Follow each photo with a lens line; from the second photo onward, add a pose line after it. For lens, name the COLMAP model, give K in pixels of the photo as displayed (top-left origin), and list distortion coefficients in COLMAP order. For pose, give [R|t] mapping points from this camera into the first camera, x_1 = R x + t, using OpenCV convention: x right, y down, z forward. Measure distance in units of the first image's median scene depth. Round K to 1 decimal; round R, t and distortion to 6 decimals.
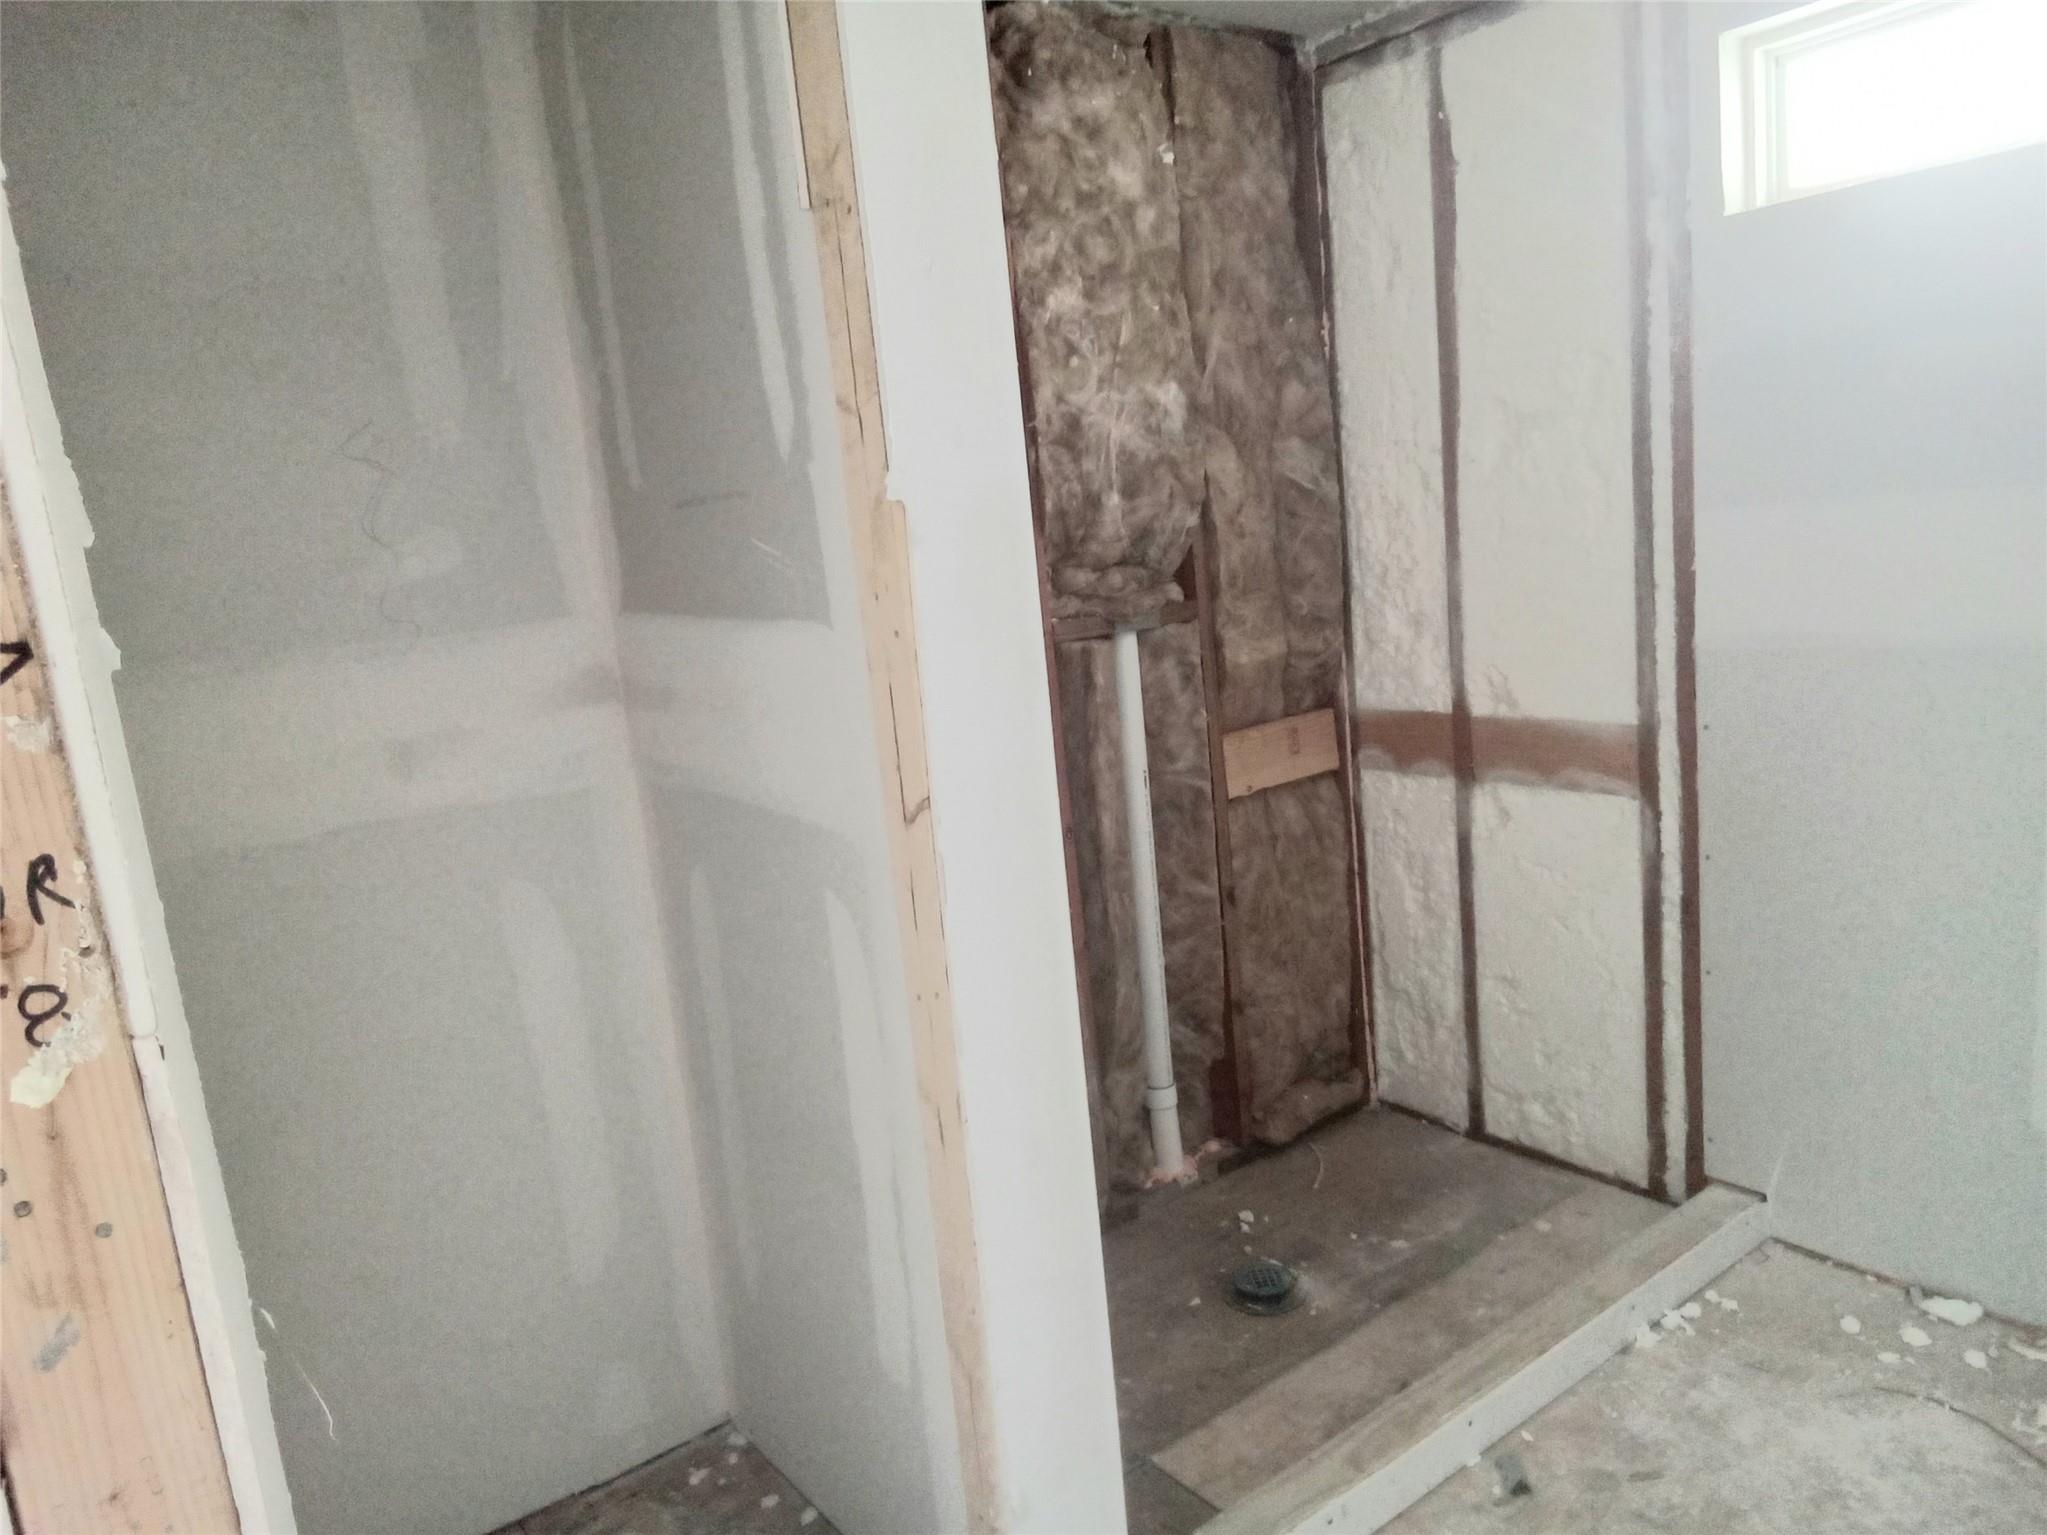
lens RADIAL K [[1410.7, 0, 1037.0], [0, 1410.7, 780.3], [0, 0, 1]] dist [0.030181, -0.040742]
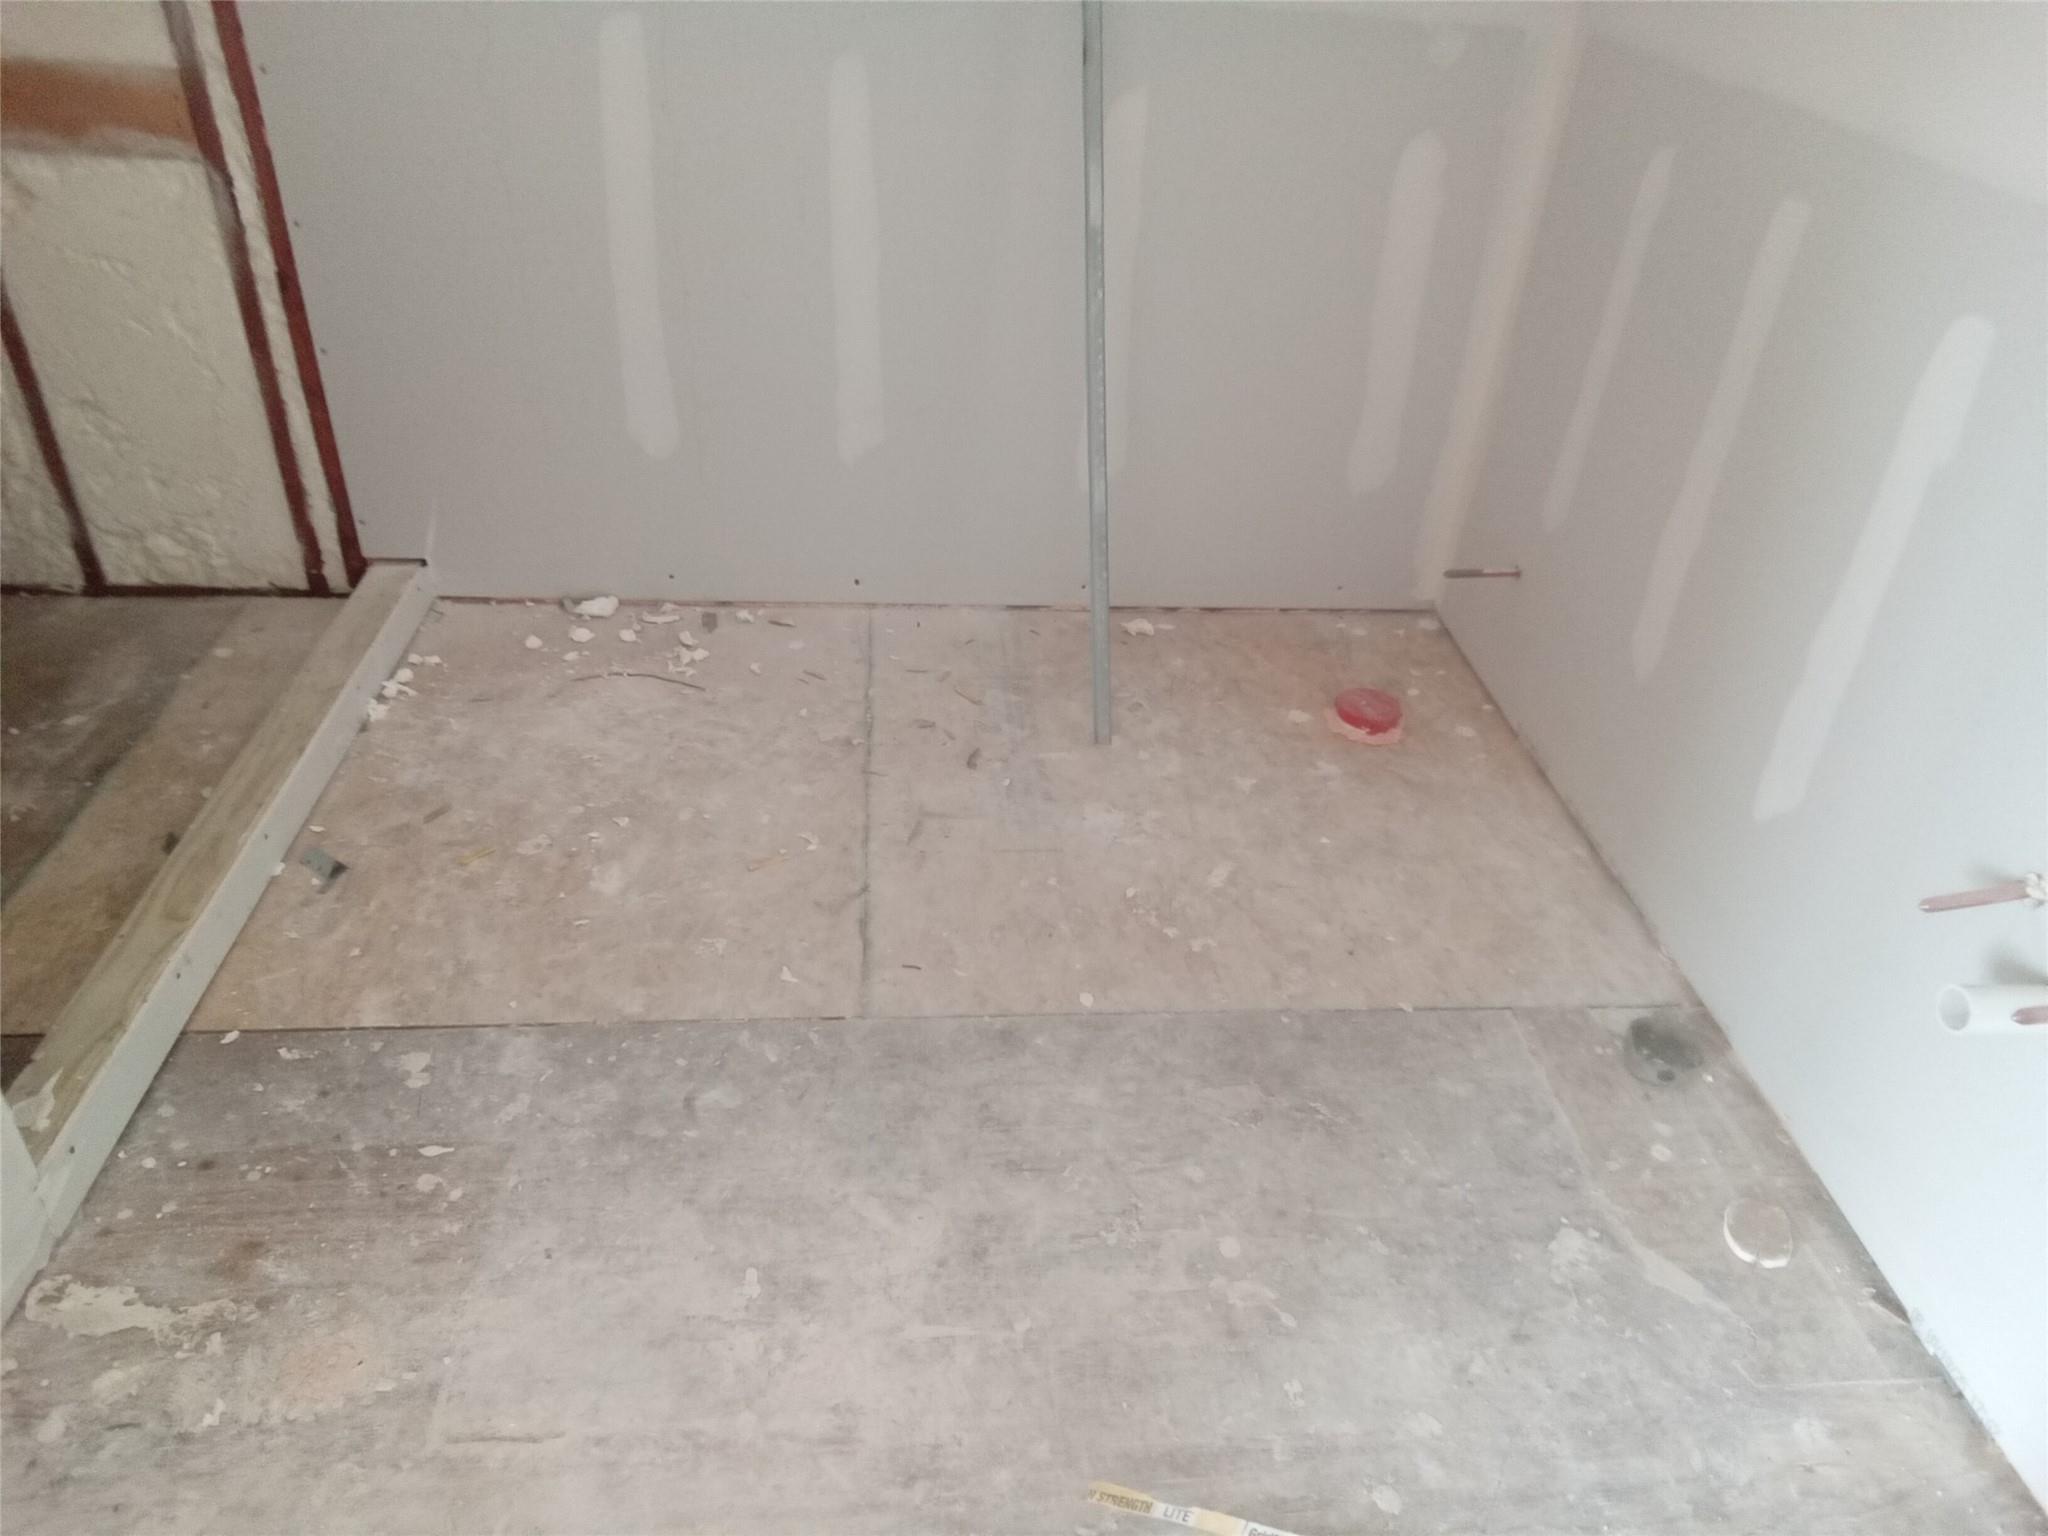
lens RADIAL K [[1397.5, 0, 1032.1], [0, 1397.5, 785.0], [0, 0, 1]] dist [0.039820, -0.059671]
pose [[0.527268, -0.368658, 0.765559, -0.116945], [0.046249, 0.912092, 0.407369, 0.035109], [-0.848440, -0.179386, 0.497967, 0.049801]]
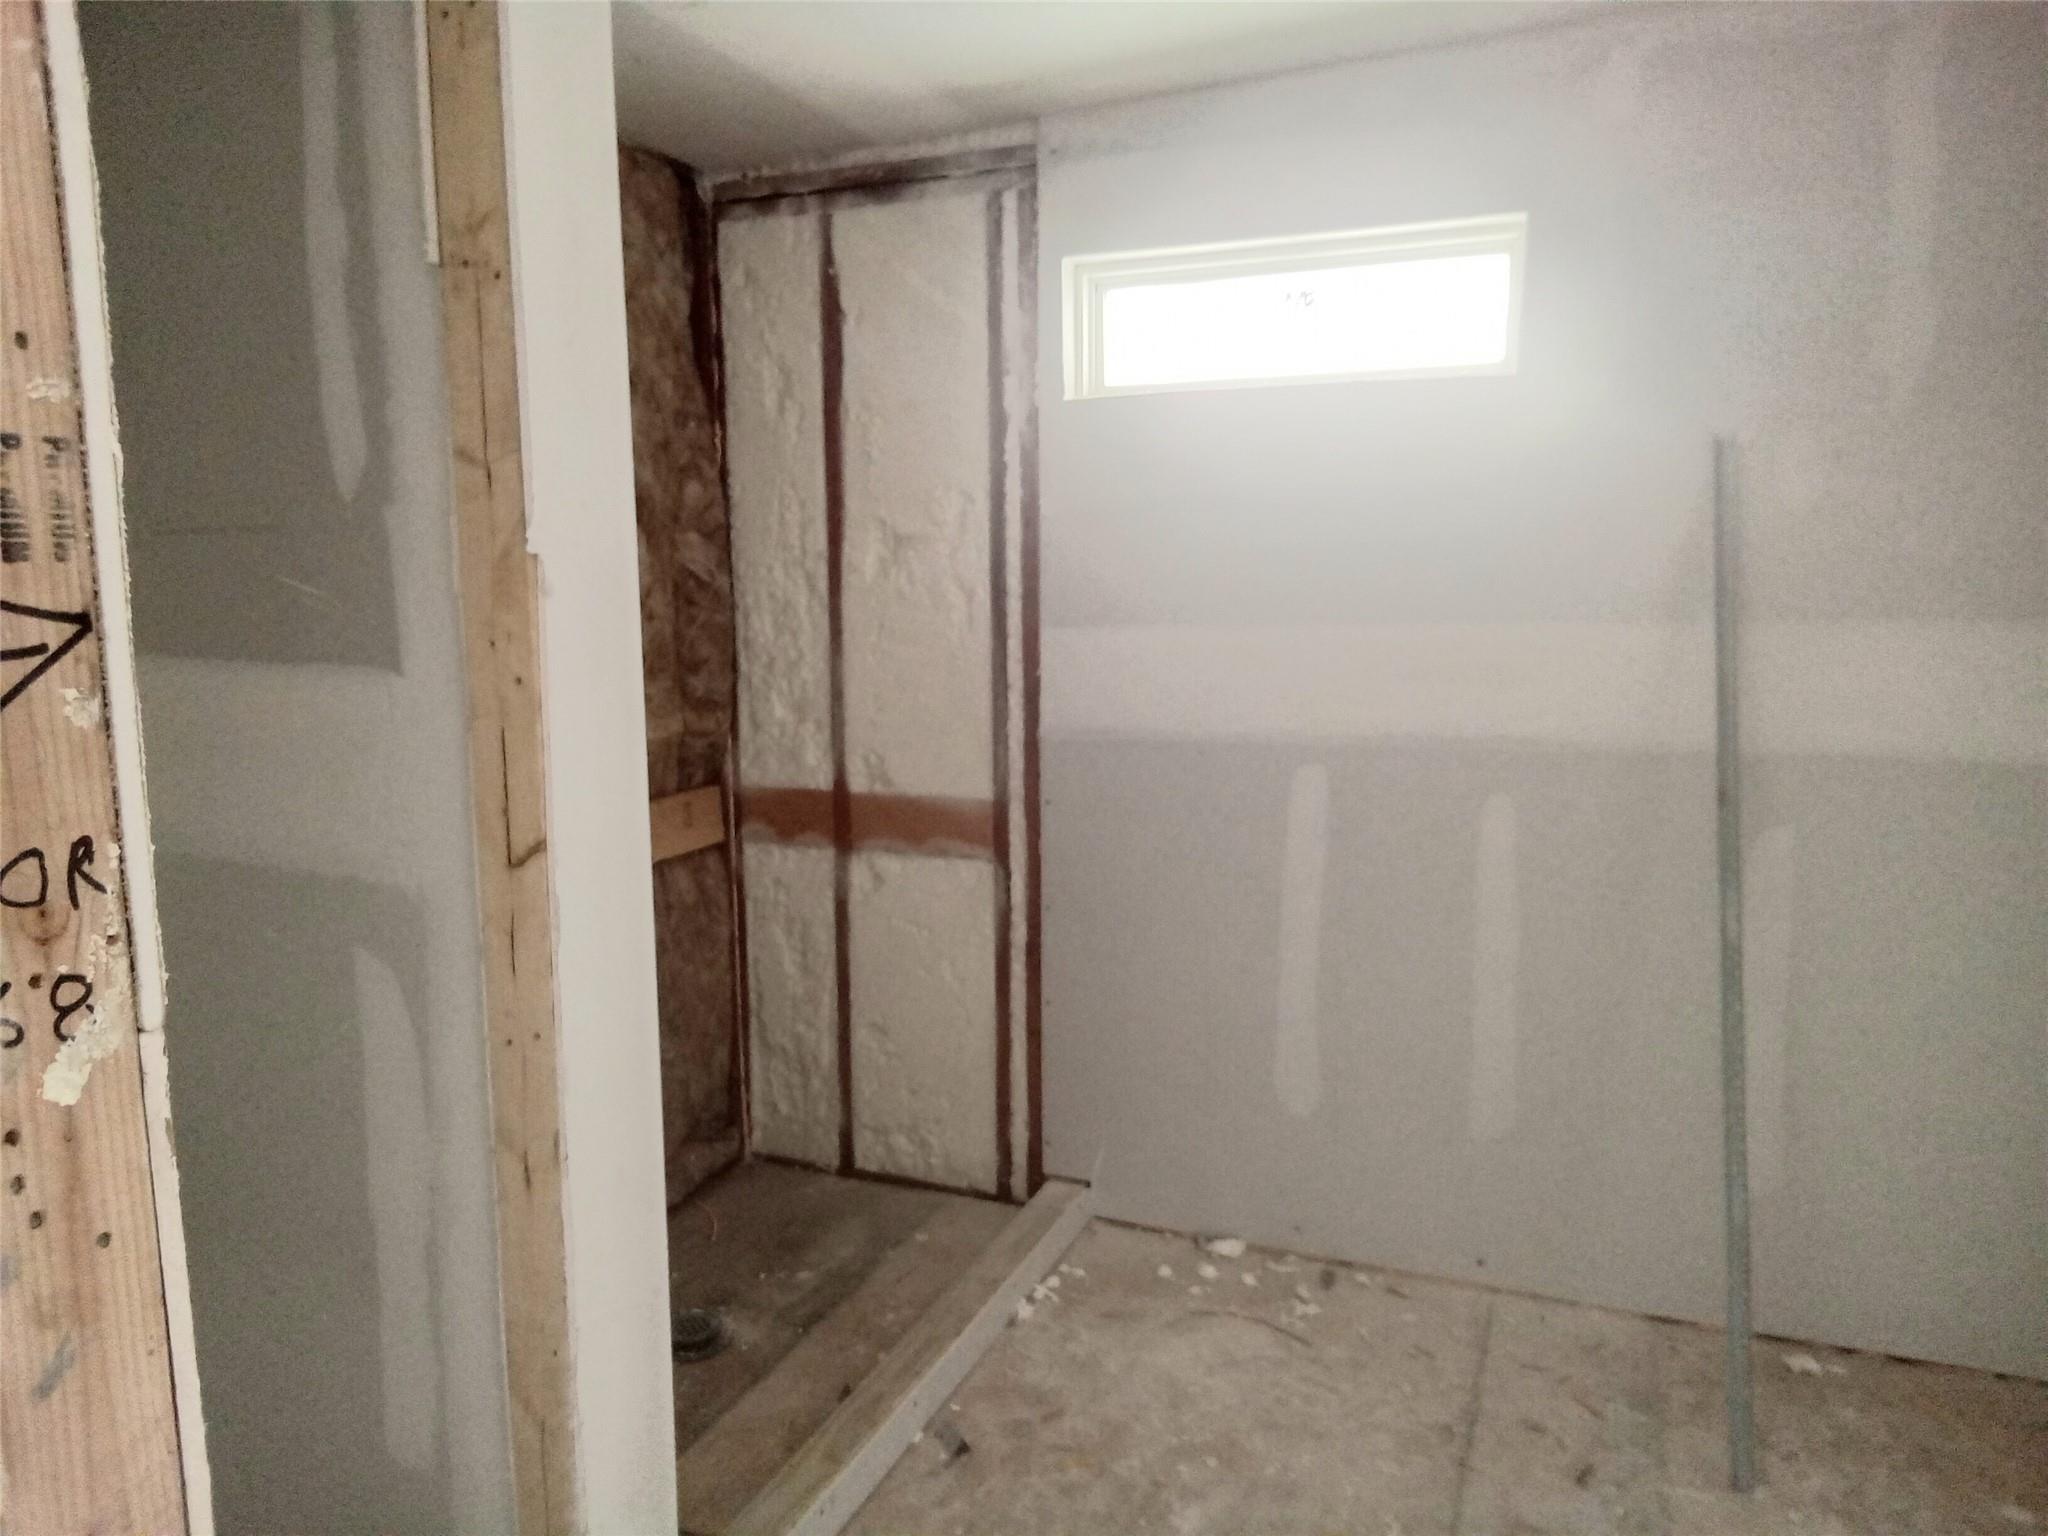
lens RADIAL K [[1397.5, 0, 1032.1], [0, 1397.5, 785.0], [0, 0, 1]] dist [0.039820, -0.059671]
pose [[0.856222, 0.018496, 0.516276, -0.160348], [0.015728, 0.997962, -0.061836, 0.021620], [-0.516368, 0.061065, 0.854187, -0.034458]]
